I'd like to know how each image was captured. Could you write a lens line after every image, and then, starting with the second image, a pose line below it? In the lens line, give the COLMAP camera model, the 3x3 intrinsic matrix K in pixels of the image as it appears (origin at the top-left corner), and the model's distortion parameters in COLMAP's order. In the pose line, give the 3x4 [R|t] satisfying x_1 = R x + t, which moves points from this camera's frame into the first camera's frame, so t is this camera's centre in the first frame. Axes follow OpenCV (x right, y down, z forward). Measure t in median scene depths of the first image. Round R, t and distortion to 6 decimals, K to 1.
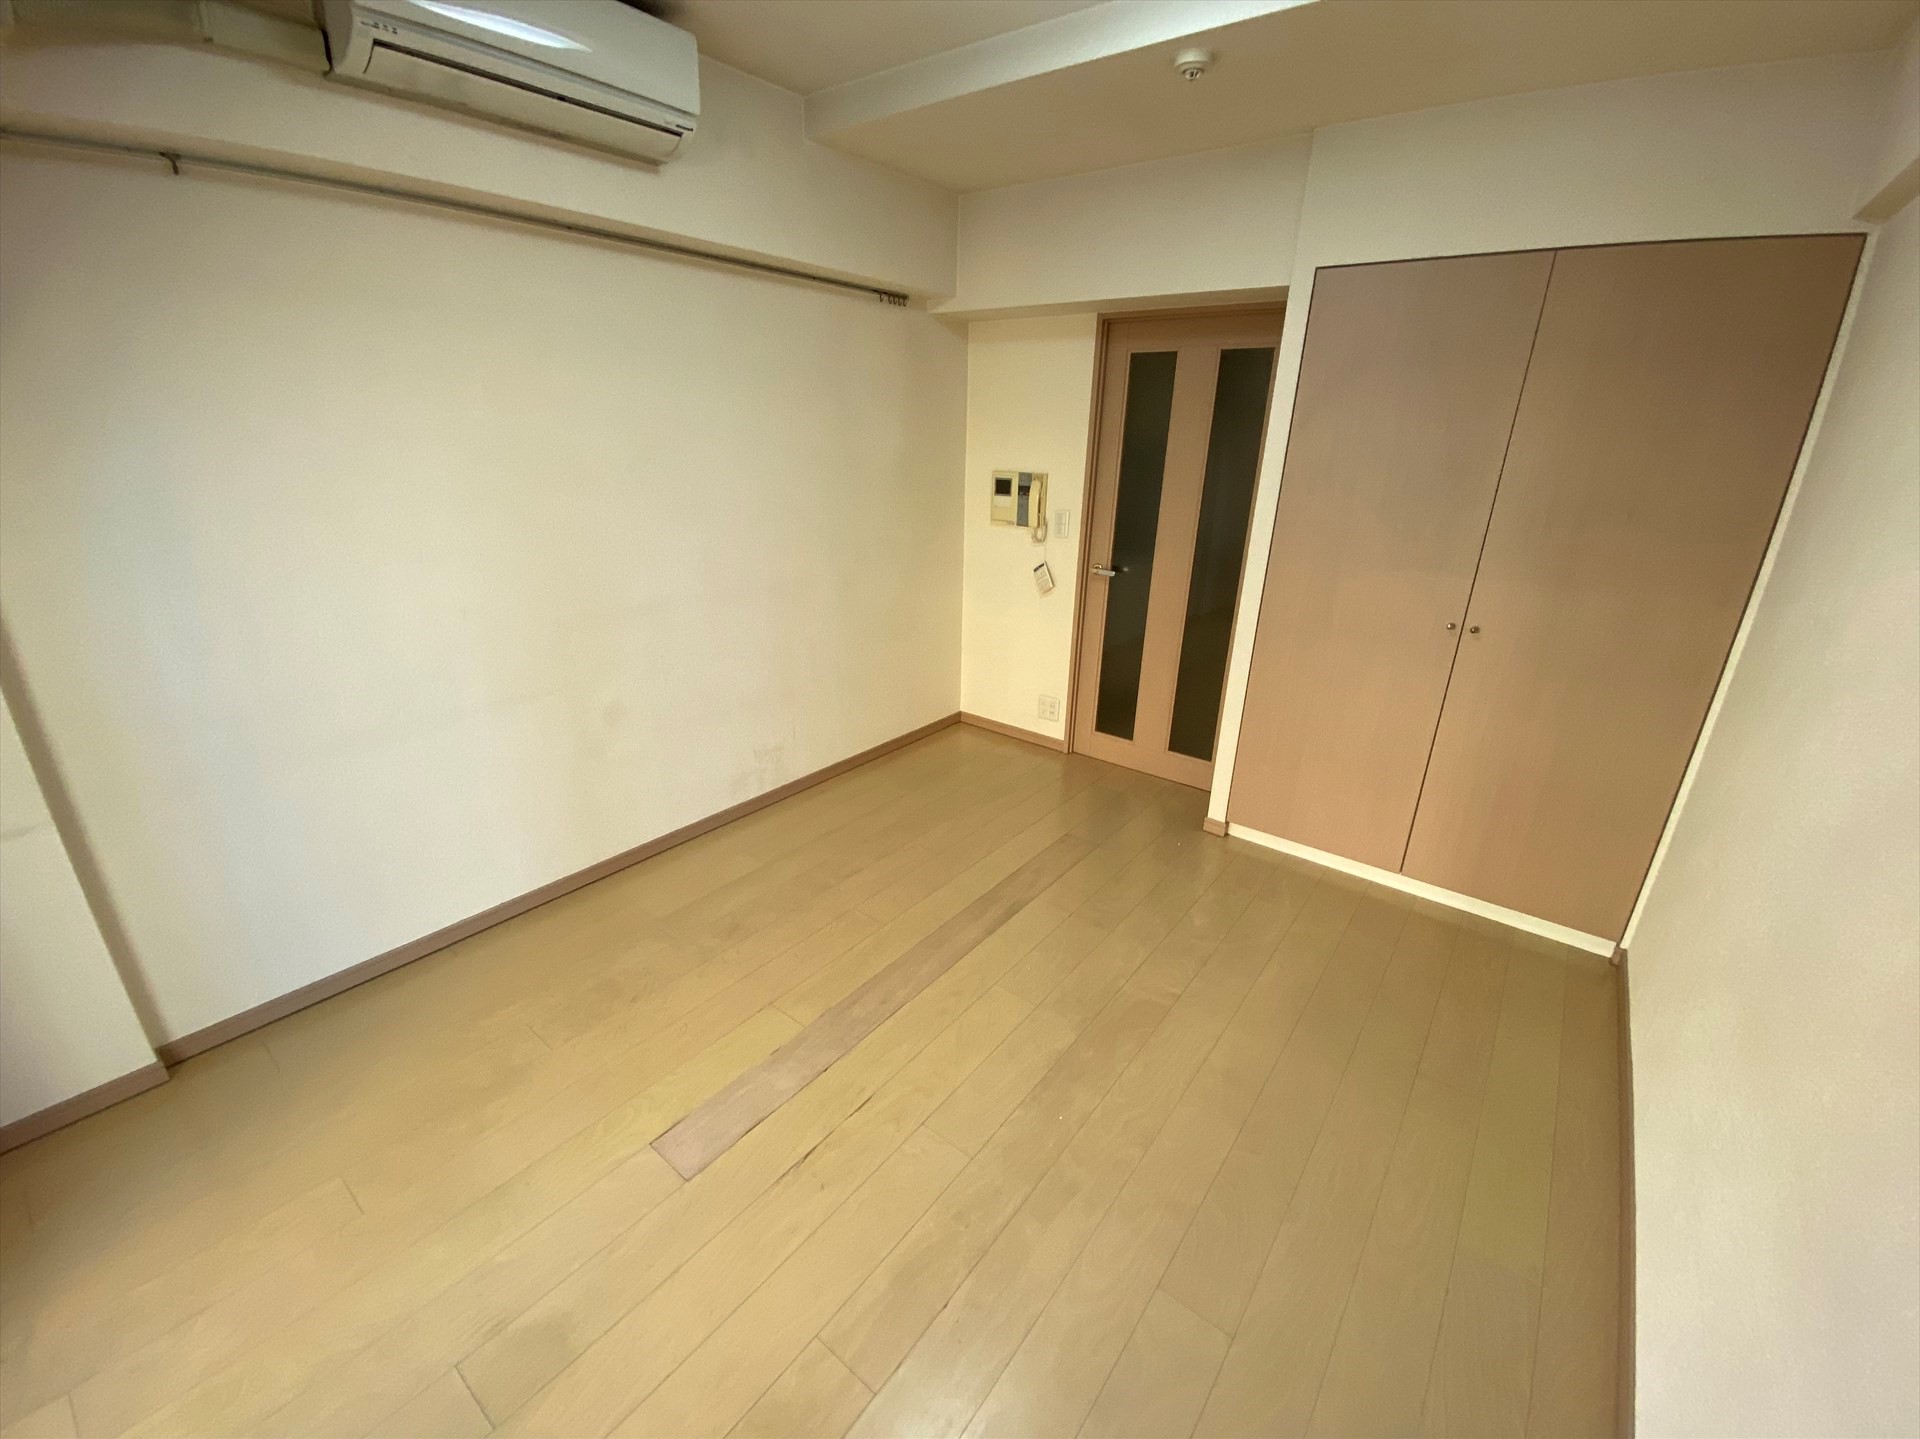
lens RADIAL K [[780.8, 0, 960.0], [0, 780.8, 719.5], [0, 0, 1]] dist [0.063856, -0.045435]
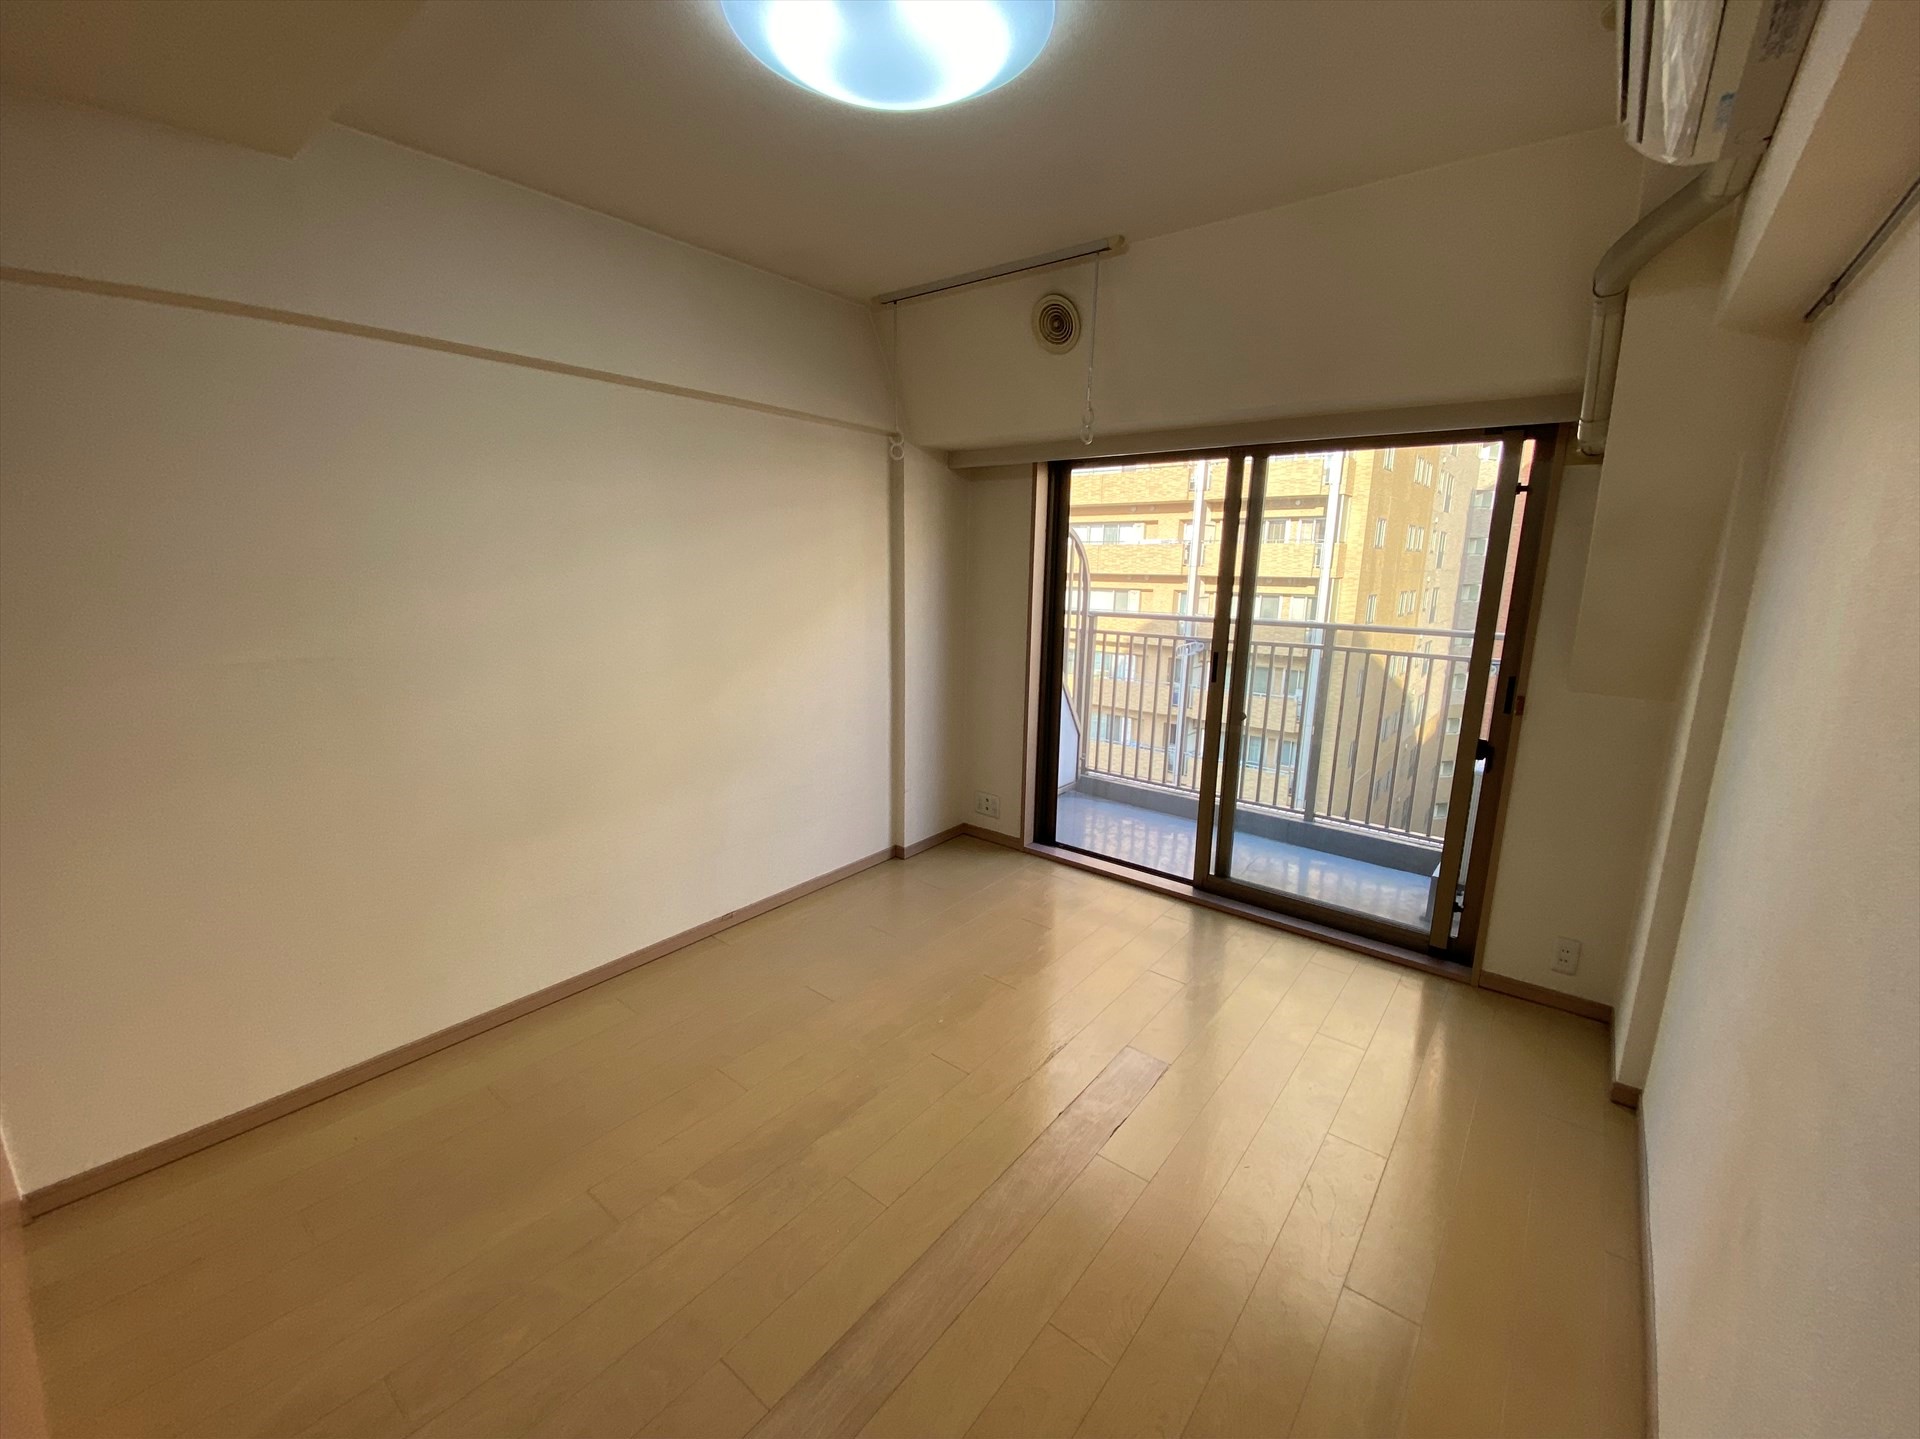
lens RADIAL K [[780.8, 0, 960.0], [0, 780.8, 719.5], [0, 0, 1]] dist [0.063856, -0.045435]
pose [[-0.999158, -0.040762, 0.004632, -0.008879], [-0.031683, 0.838434, 0.544082, -0.351516], [-0.026061, 0.543477, -0.839019, 0.946098]]
